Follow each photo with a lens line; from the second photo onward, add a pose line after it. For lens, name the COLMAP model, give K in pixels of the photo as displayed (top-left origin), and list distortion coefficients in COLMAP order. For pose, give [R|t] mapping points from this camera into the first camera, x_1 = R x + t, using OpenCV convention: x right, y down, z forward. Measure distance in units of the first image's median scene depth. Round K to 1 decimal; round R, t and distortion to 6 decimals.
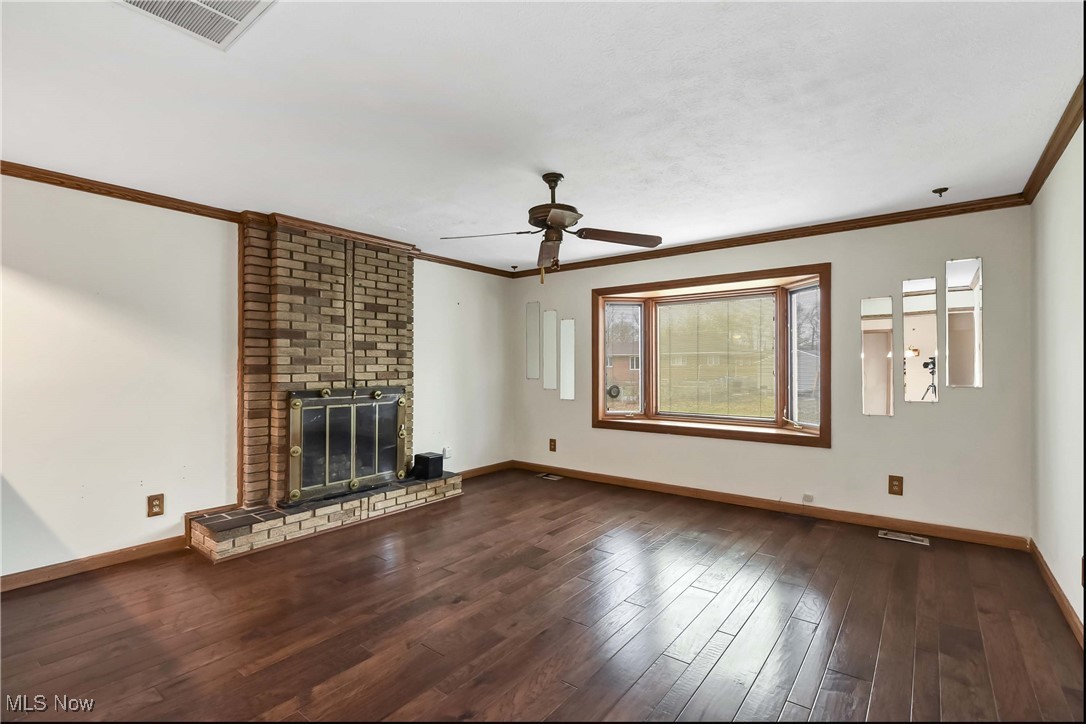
lens RADIAL K [[500.5, 0, 539.8], [0, 500.5, 359.2], [0, 0, 1]] dist [-0.000185, 0.000112]
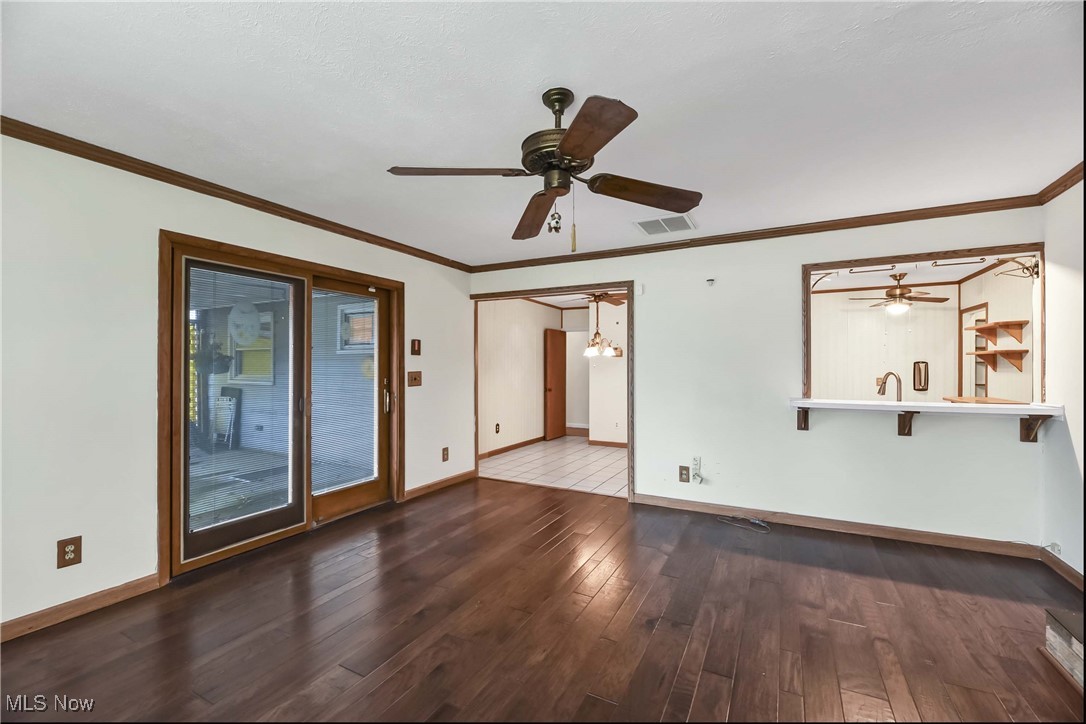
lens RADIAL K [[452.0, 0, 541.8], [0, 452.0, 364.2], [0, 0, 1]] dist [0.005276, -0.003703]
pose [[-0.984130, -0.001204, -0.177446, 0.111338], [0.002262, 0.999811, -0.019331, 0.012567], [0.177435, -0.019425, -0.983941, 1.104641]]
